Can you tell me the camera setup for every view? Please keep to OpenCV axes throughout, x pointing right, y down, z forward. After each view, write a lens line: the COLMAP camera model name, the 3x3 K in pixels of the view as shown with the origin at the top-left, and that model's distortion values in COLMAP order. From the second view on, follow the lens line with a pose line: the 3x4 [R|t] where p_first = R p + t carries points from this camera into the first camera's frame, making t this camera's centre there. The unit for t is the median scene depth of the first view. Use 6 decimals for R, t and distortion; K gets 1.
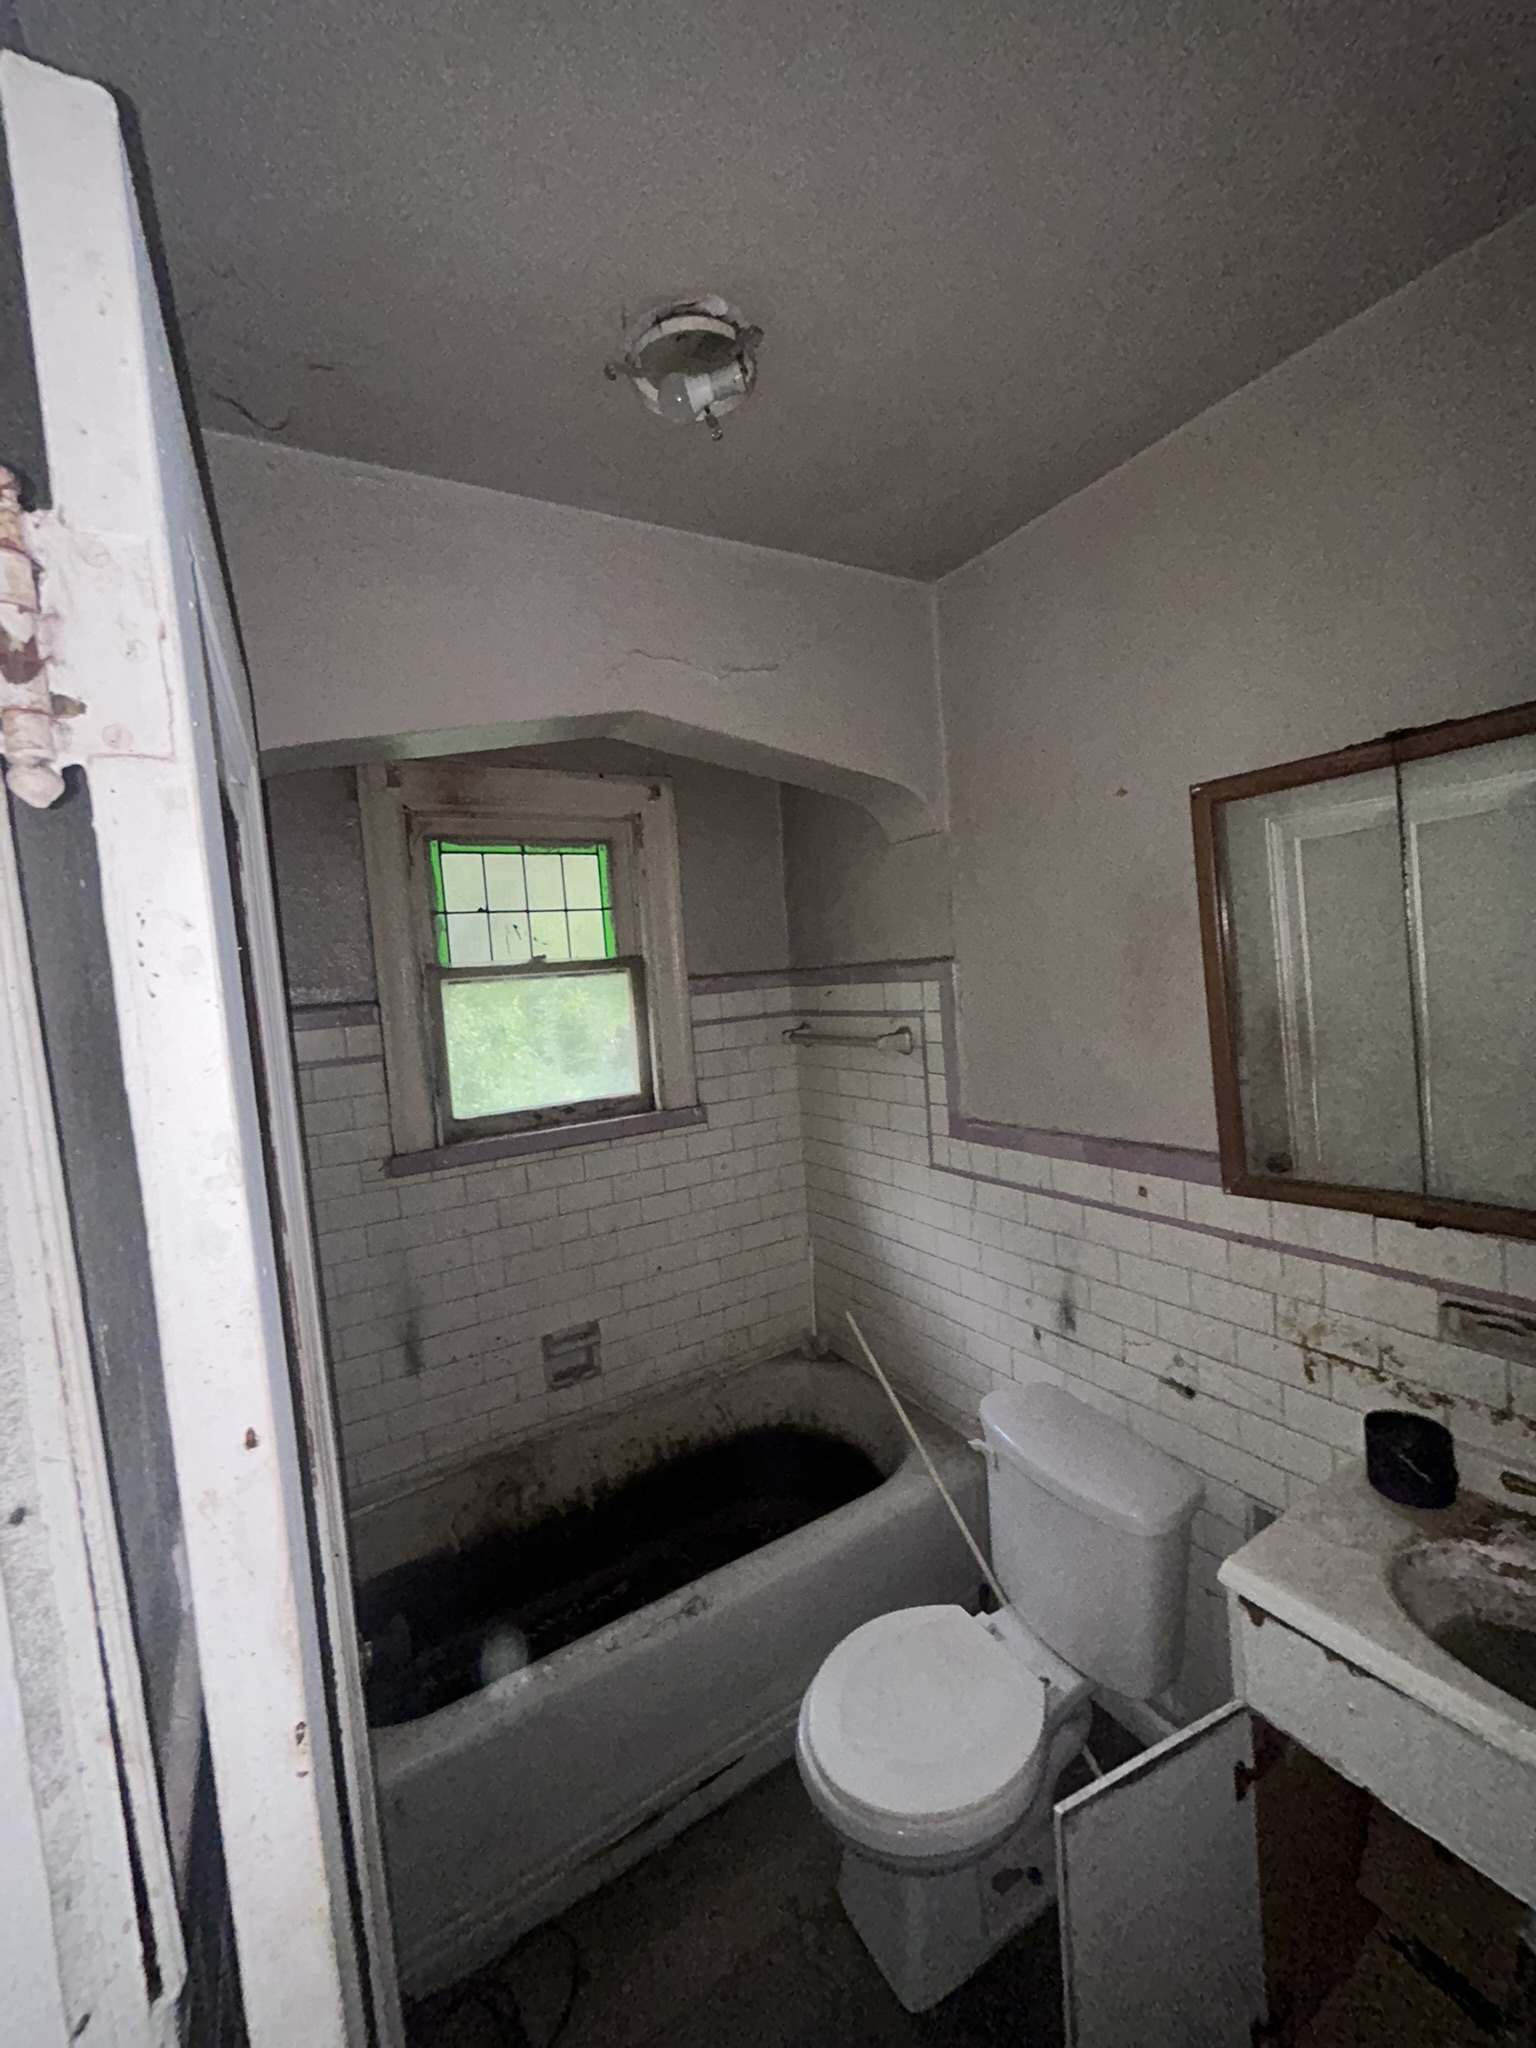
lens RADIAL K [[833.7, 0, 776.3], [0, 833.7, 1026.2], [0, 0, 1]] dist [-0.000206, 0.000941]
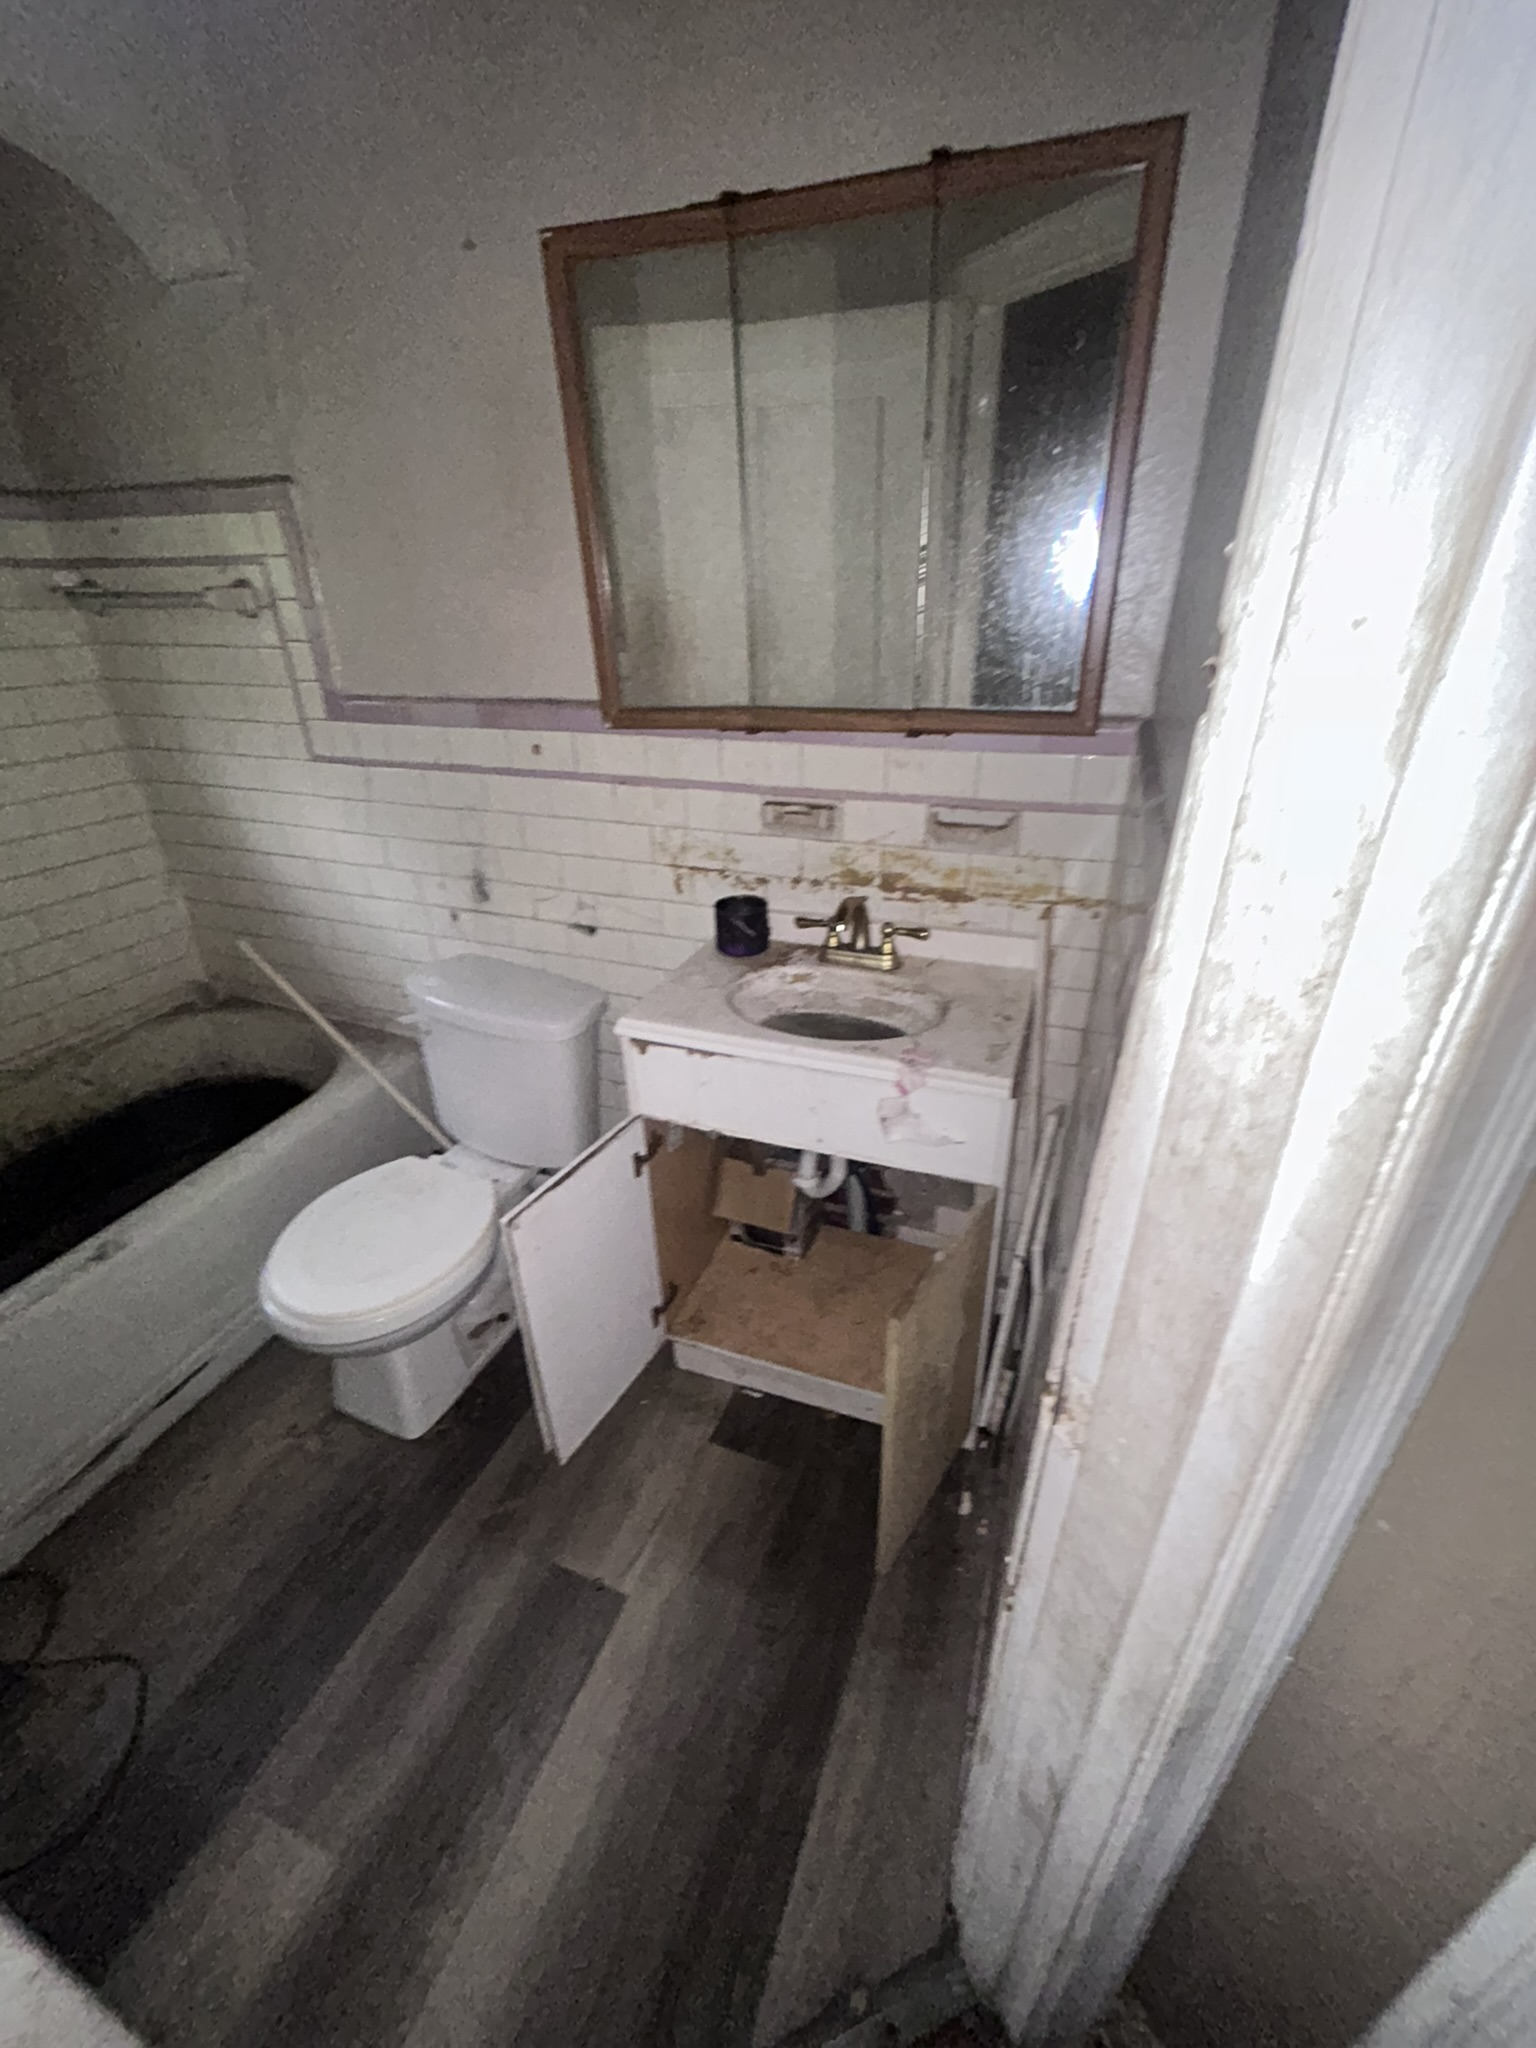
lens RADIAL K [[833.7, 0, 771.4], [0, 833.7, 1023.3], [0, 0, 1]] dist [-0.000206, 0.000941]
pose [[0.789717, -0.215389, 0.574418, 0.005530], [-0.011304, 0.931071, 0.364663, 0.129940], [-0.613368, -0.294473, 0.732847, -0.025836]]
